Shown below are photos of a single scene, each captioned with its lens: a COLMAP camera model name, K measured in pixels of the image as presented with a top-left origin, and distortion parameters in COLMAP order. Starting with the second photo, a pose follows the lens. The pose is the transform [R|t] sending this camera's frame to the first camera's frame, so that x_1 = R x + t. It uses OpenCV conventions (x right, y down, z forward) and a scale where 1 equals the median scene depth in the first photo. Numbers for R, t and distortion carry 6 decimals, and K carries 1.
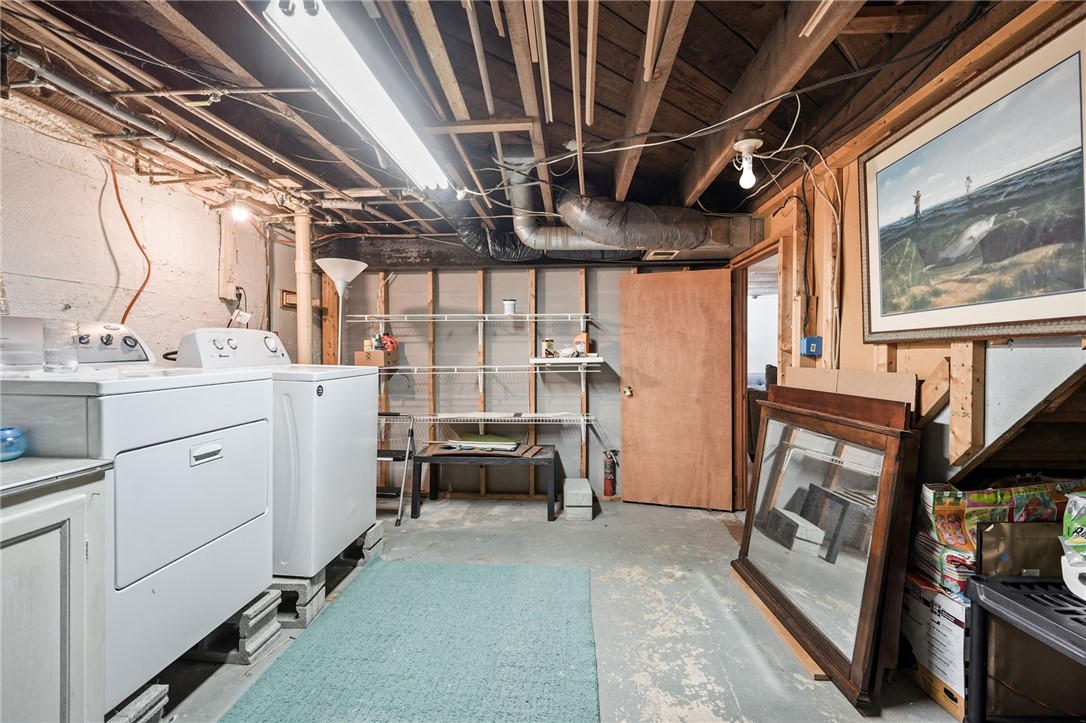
lens RADIAL K [[489.3, 0, 545.4], [0, 489.3, 349.7], [0, 0, 1]] dist [-0.000521, -0.000143]
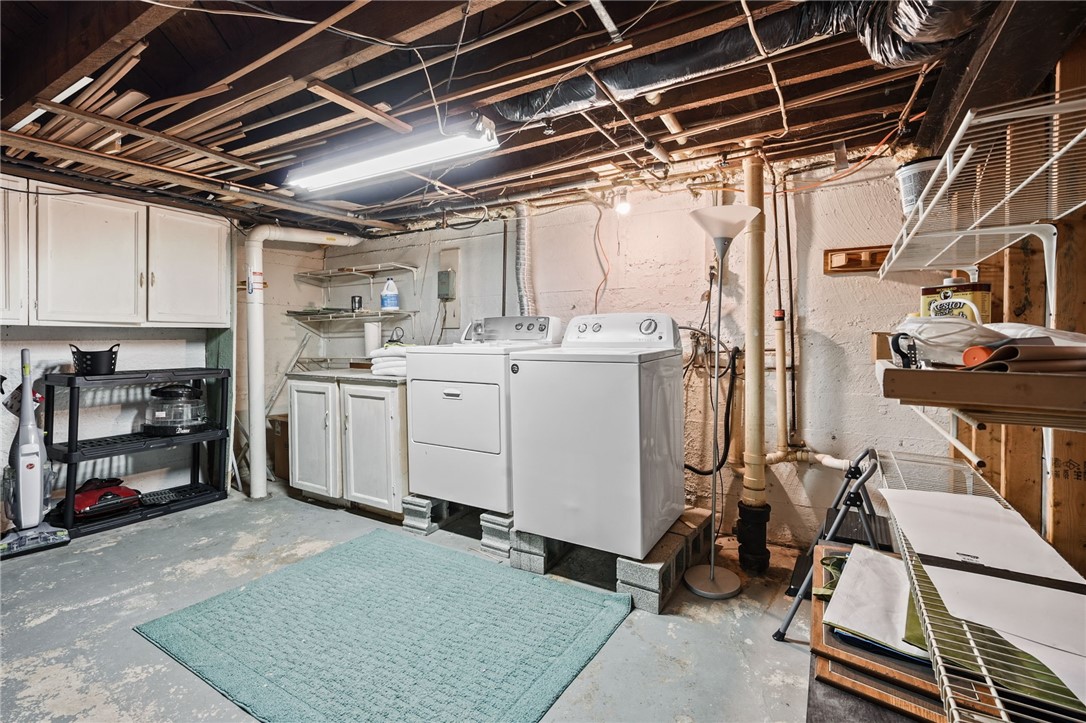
lens RADIAL K [[489.3, 0, 545.4], [0, 489.3, 349.7], [0, 0, 1]] dist [-0.000521, -0.000143]
pose [[-0.464421, 0.027166, -0.885198, 0.498329], [0.000428, 0.999536, 0.030451, 0.006022], [0.885615, 0.013763, -0.464217, 1.580781]]
